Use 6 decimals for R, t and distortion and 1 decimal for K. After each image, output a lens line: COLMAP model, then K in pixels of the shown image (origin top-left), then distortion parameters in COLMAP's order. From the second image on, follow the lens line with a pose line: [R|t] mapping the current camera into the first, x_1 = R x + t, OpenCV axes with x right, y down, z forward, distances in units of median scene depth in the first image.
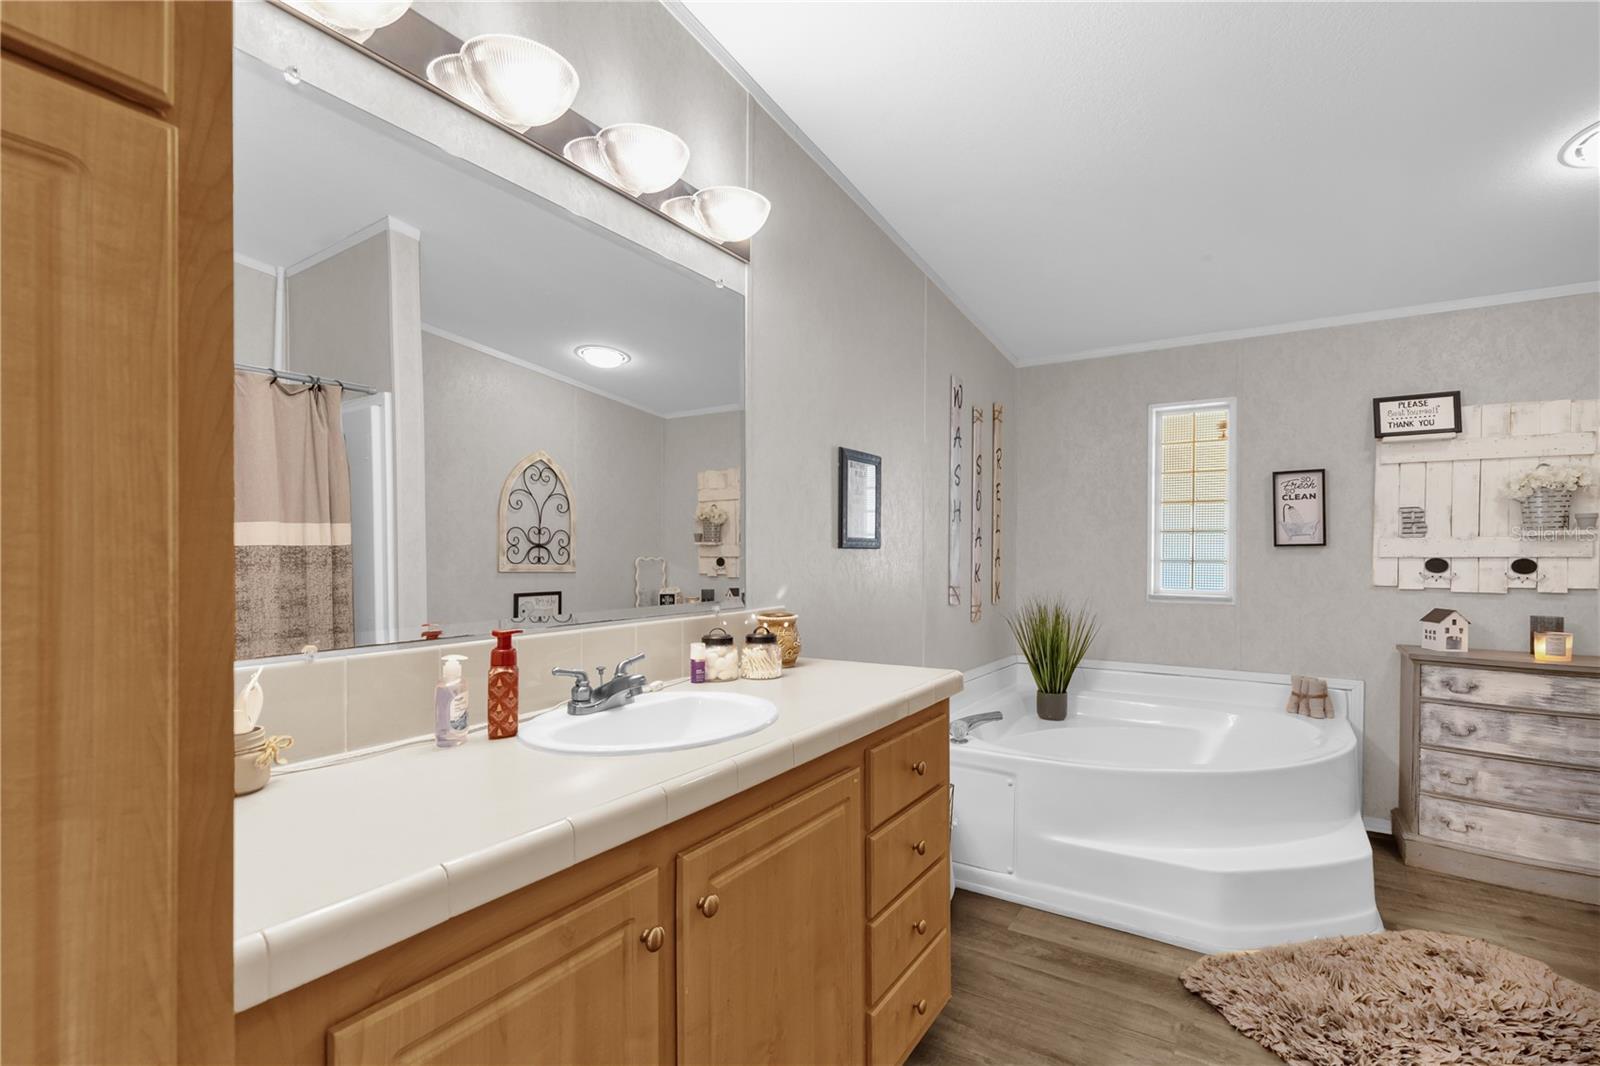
lens RADIAL K [[724.4, 0, 807.6], [0, 724.4, 546.4], [0, 0, 1]] dist [0.007041, -0.001769]
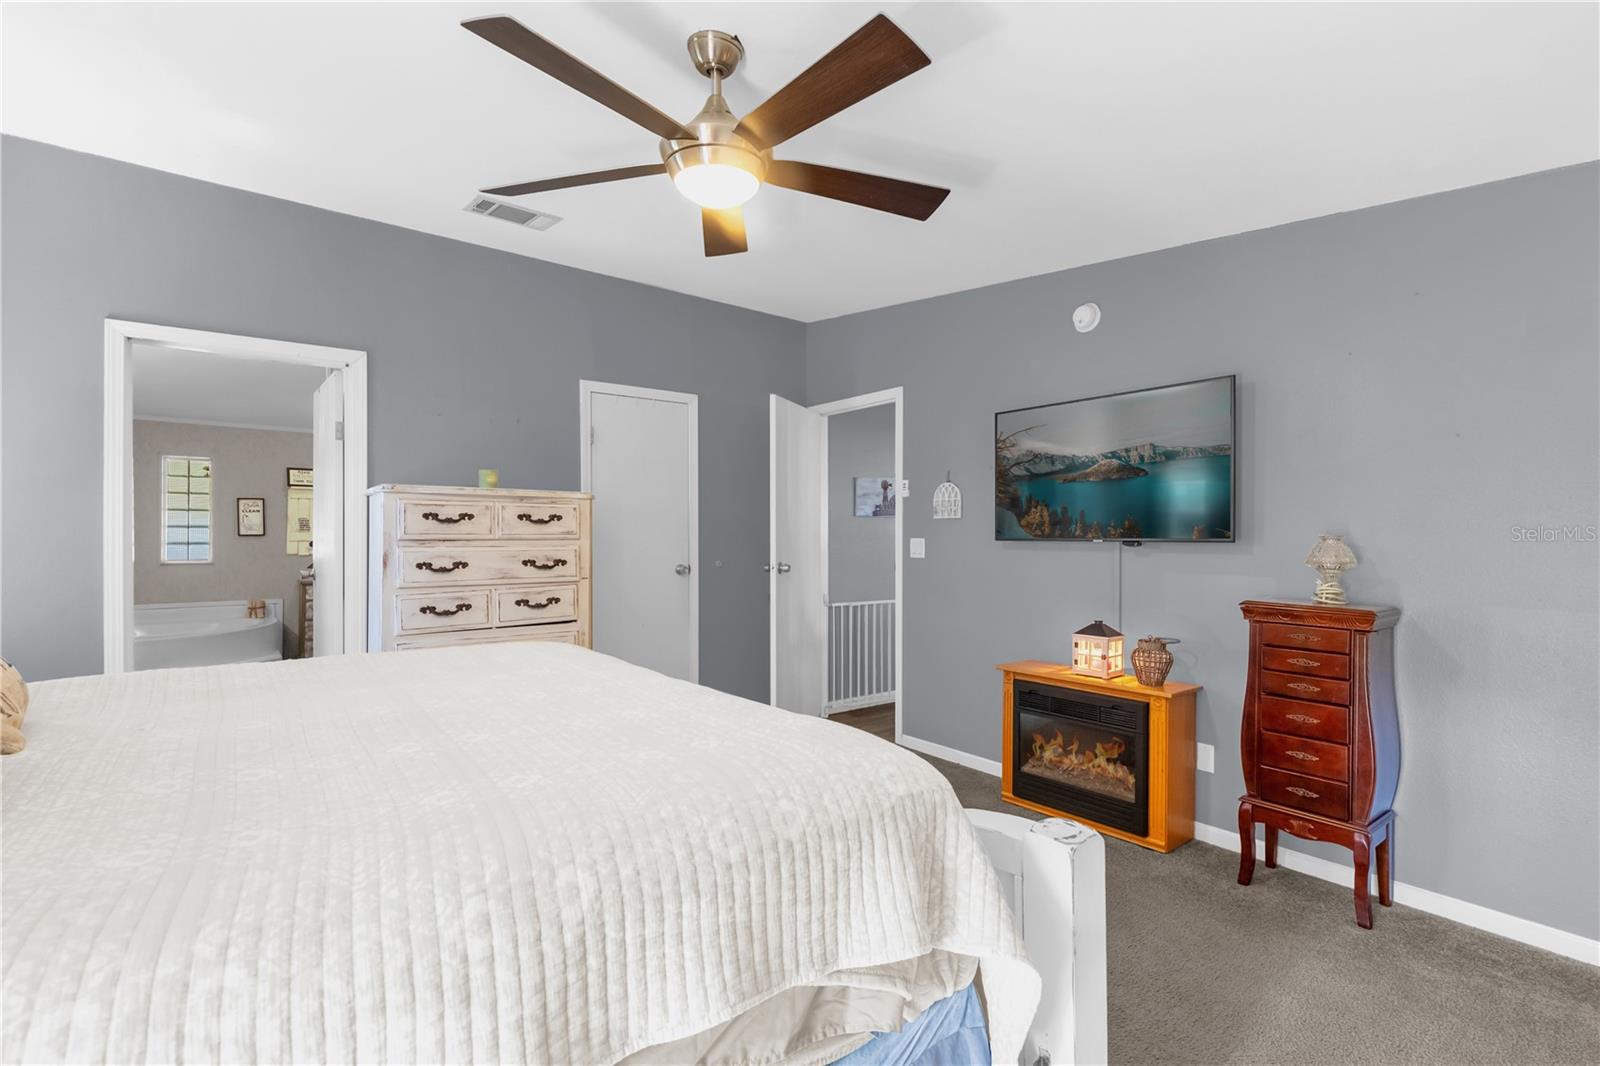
lens RADIAL K [[724.4, 0, 808.1], [0, 724.4, 544.9], [0, 0, 1]] dist [0.007041, -0.001769]
pose [[0.291027, -0.005248, 0.956701, -0.813117], [-0.003054, 0.999975, 0.006414, 0.008148], [-0.956710, -0.004789, 0.291003, -1.078578]]
